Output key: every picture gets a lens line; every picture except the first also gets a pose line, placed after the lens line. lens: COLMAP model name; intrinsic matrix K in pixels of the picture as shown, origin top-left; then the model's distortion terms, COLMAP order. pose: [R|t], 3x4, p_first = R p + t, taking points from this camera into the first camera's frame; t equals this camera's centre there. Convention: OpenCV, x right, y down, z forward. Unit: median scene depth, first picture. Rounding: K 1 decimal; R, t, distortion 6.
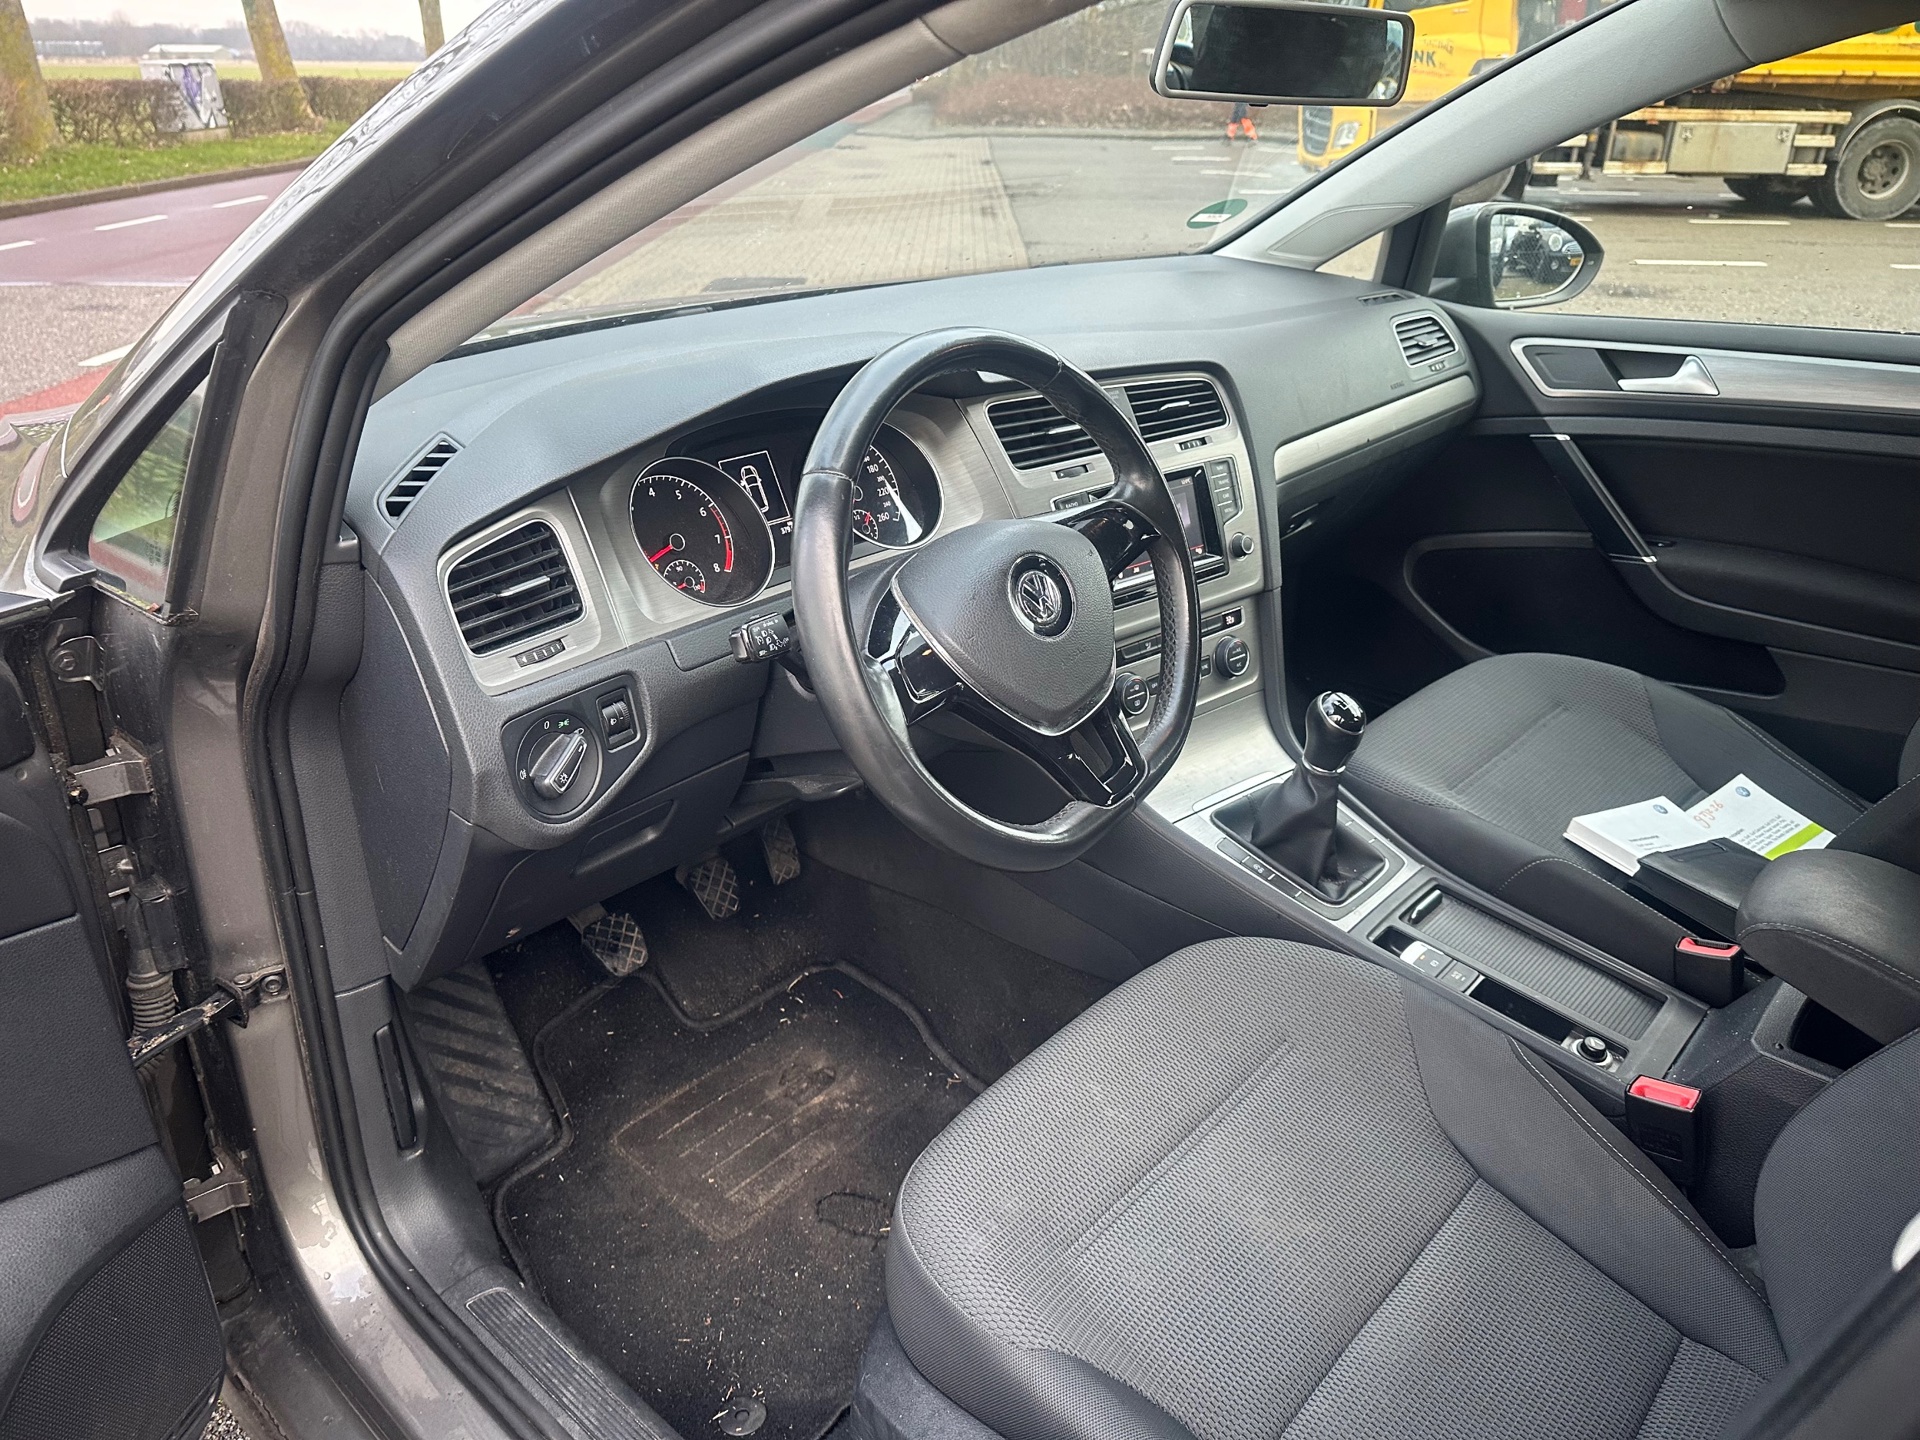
lens RADIAL K [[1353.9, 0, 978.2], [0, 1353.9, 717.0], [0, 0, 1]] dist [0.059655, -0.062465]
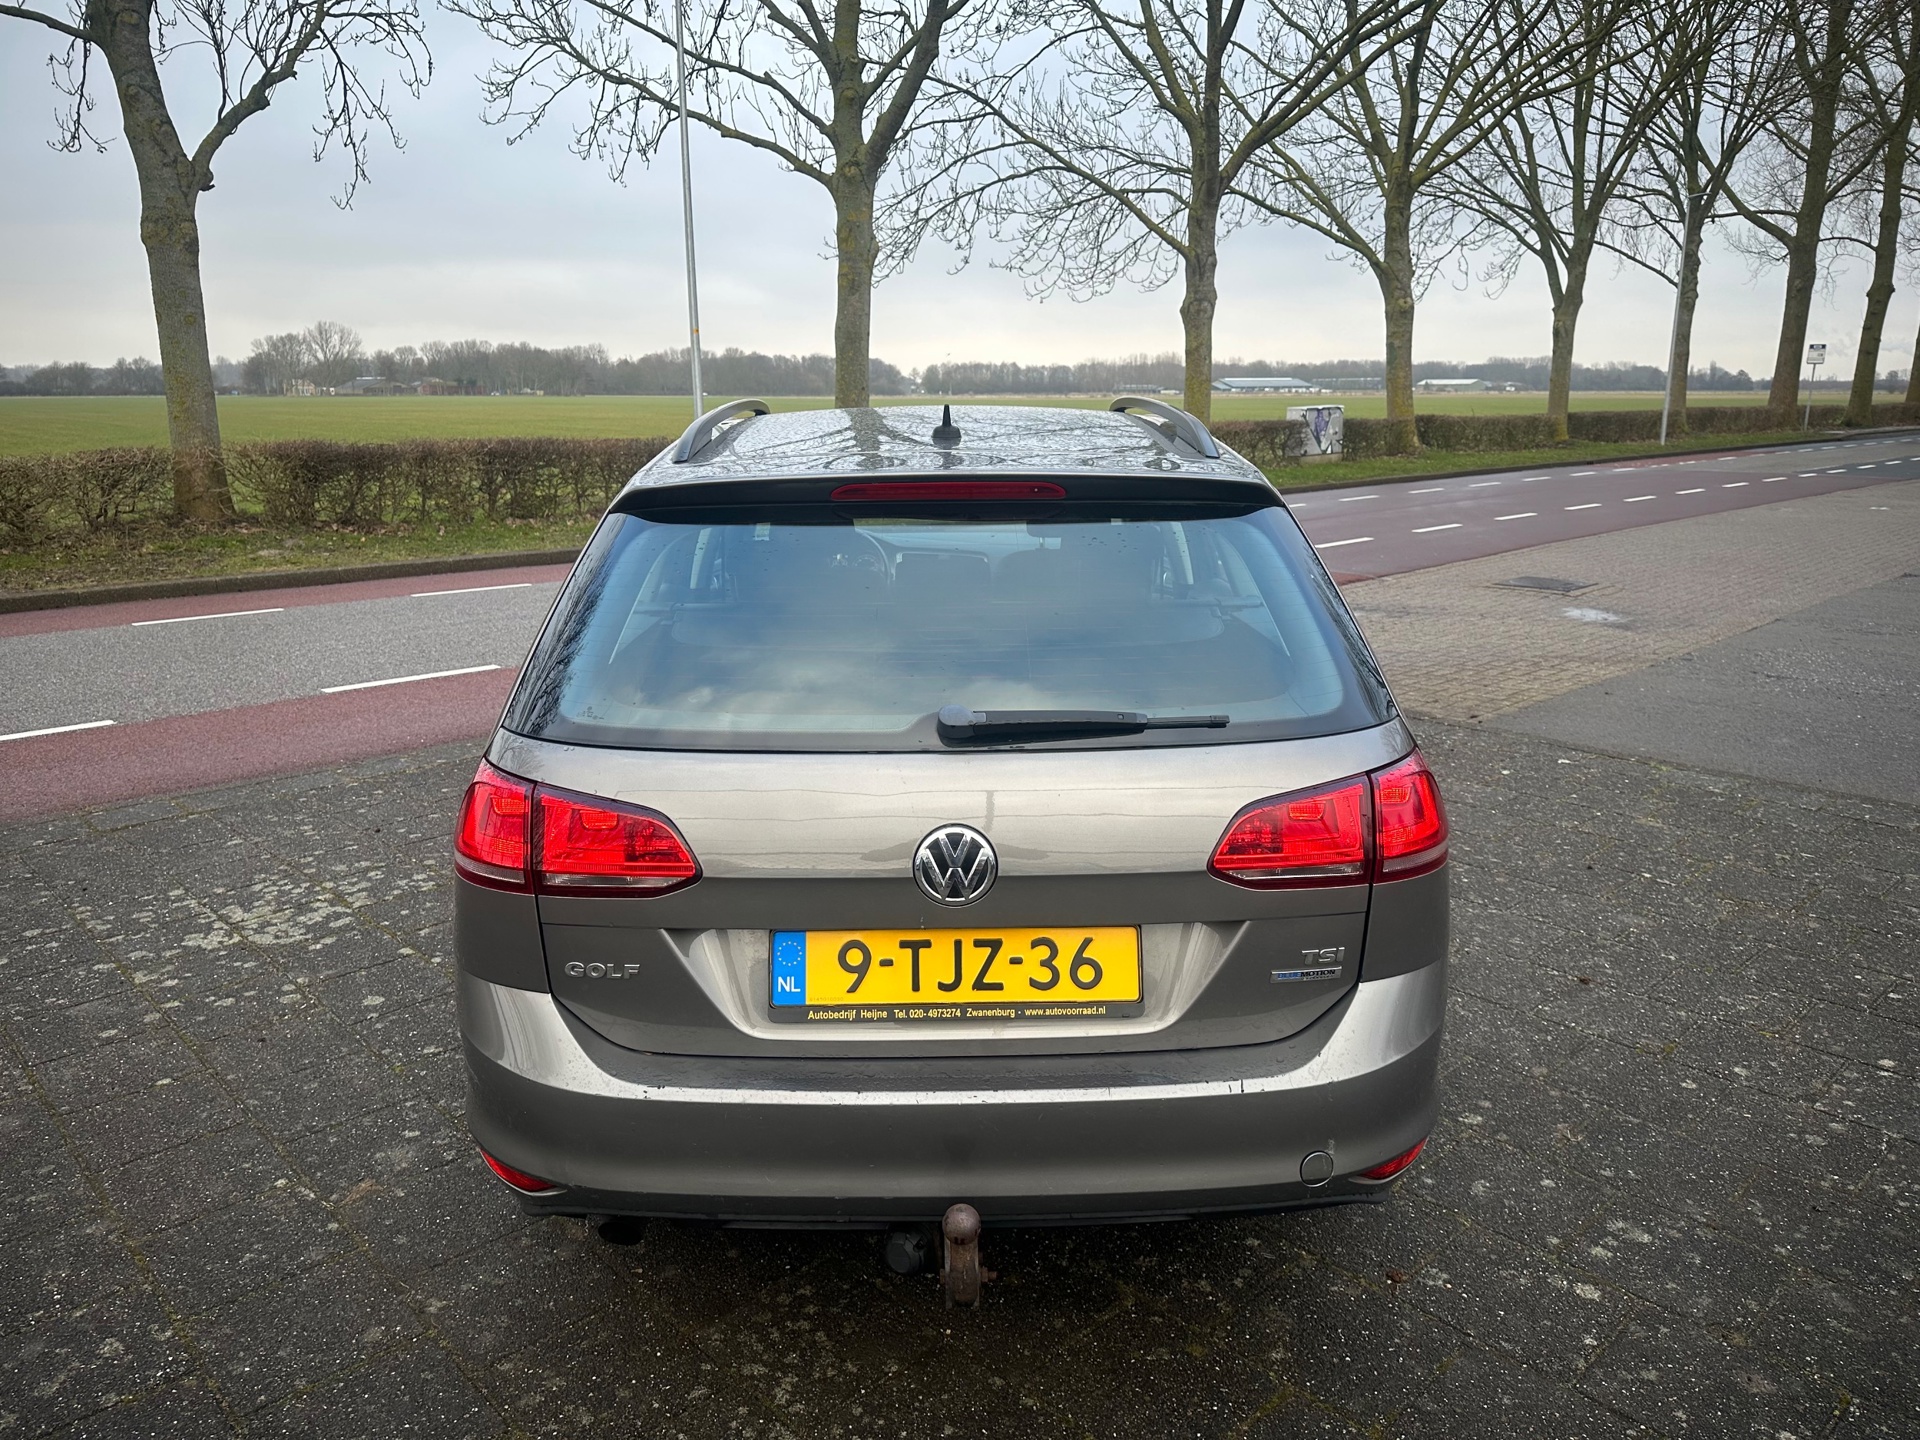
lens RADIAL K [[1377.1, 0, 953.9], [0, 1377.1, 724.5], [0, 0, 1]] dist [0.080828, -0.087763]
pose [[0.677514, 0.158954, -0.718128, 0.267681], [-0.303860, 0.949642, -0.076477, 0.042462], [0.669808, 0.270025, 0.691696, -0.131224]]
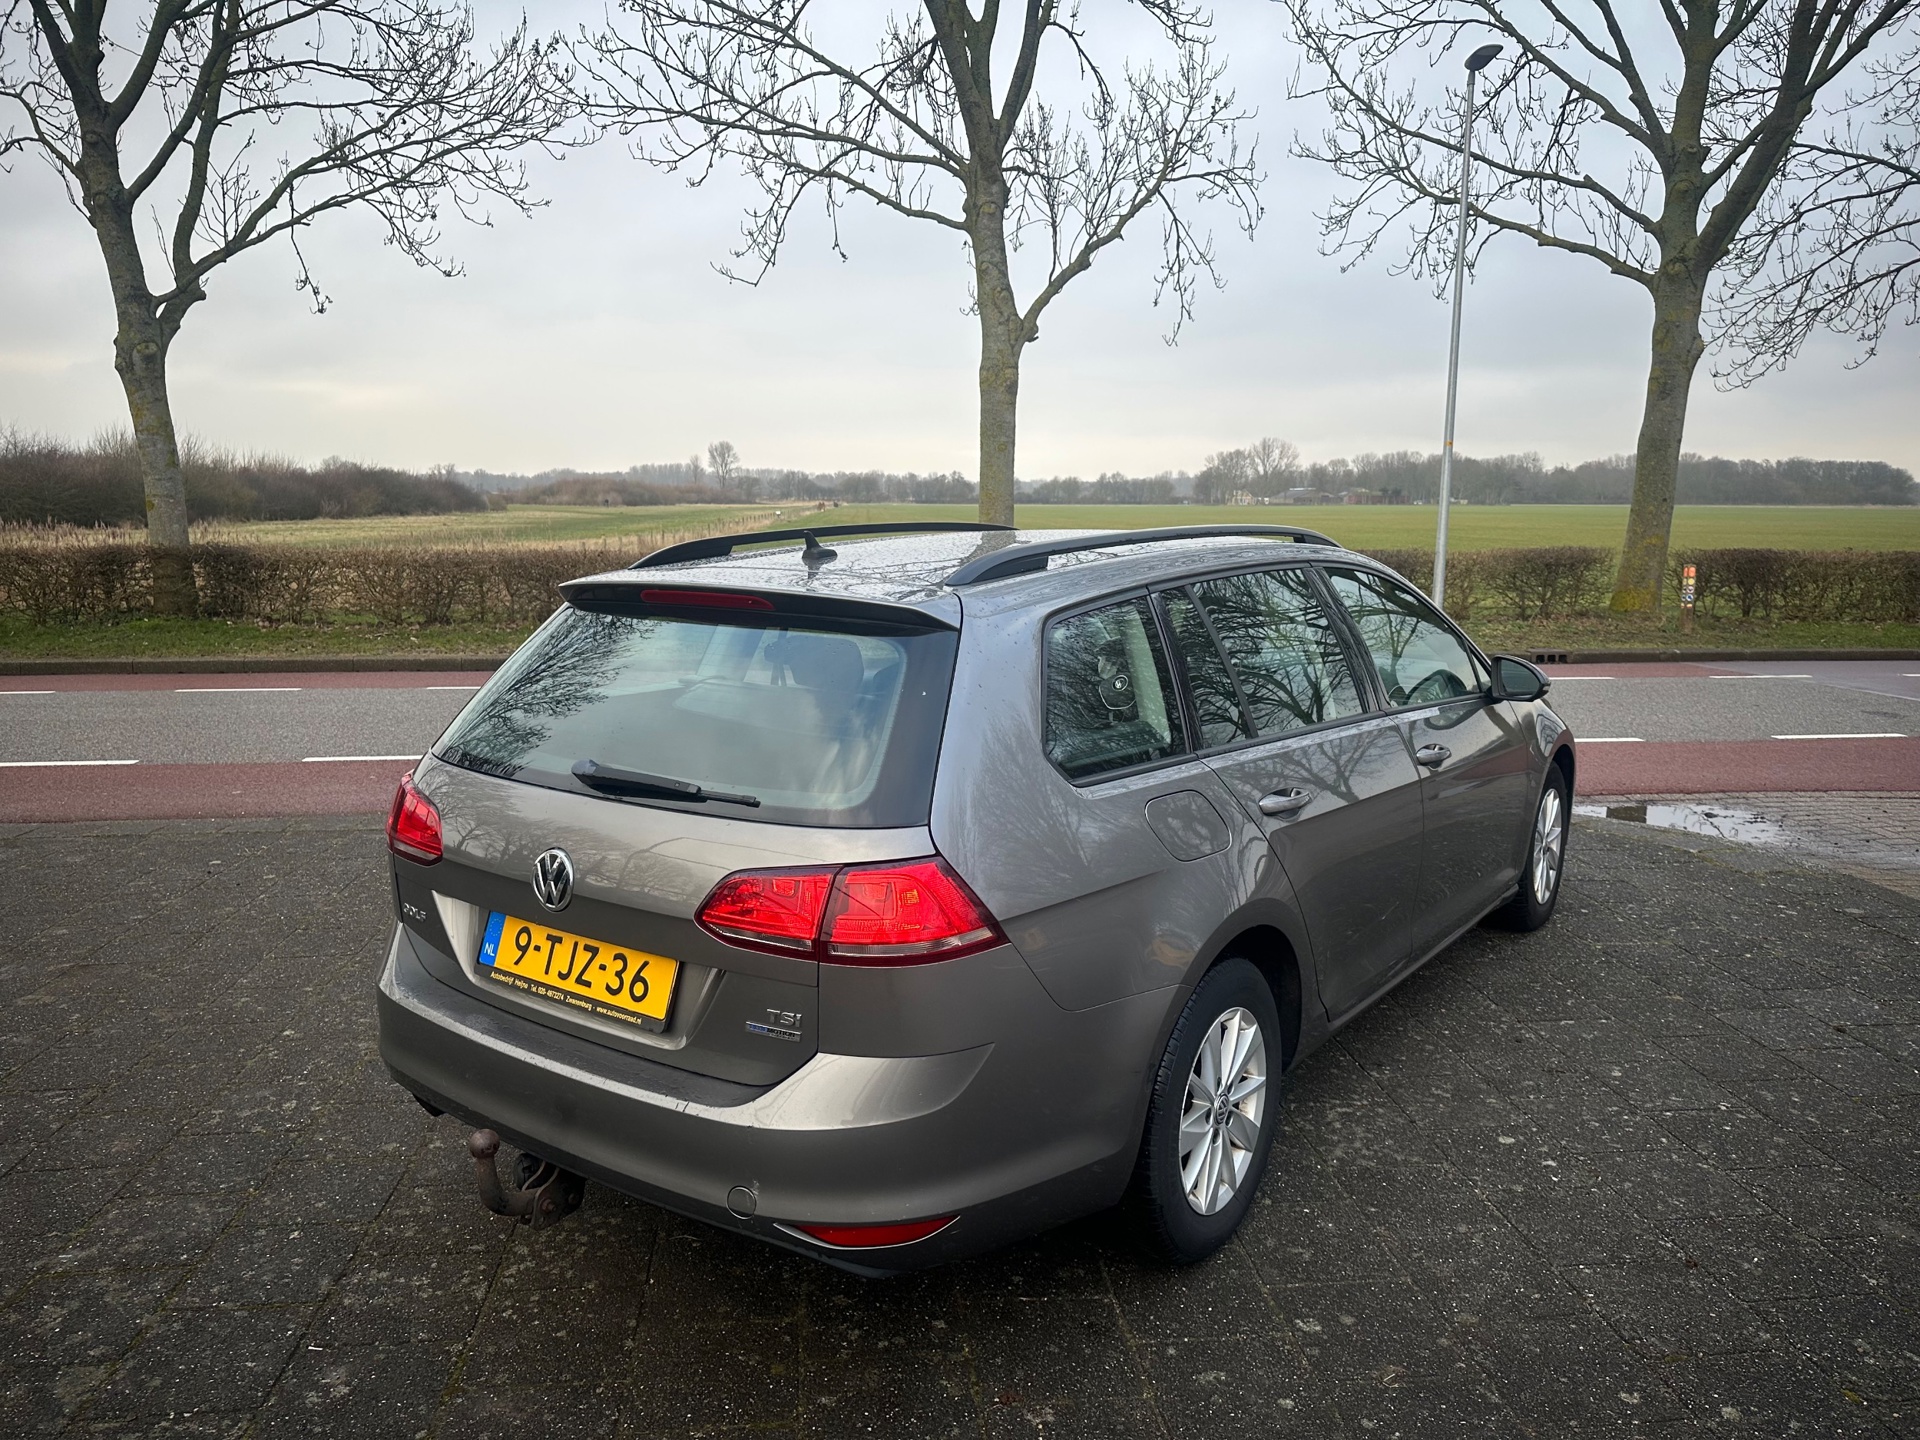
lens RADIAL K [[1387.2, 0, 940.0], [0, 1387.2, 735.8], [0, 0, 1]] dist [0.048795, -0.075263]
pose [[0.091417, 0.156929, -0.983370, 0.352897], [-0.427758, 0.897945, 0.103531, -0.013055], [0.899259, 0.411180, 0.149215, -0.019112]]
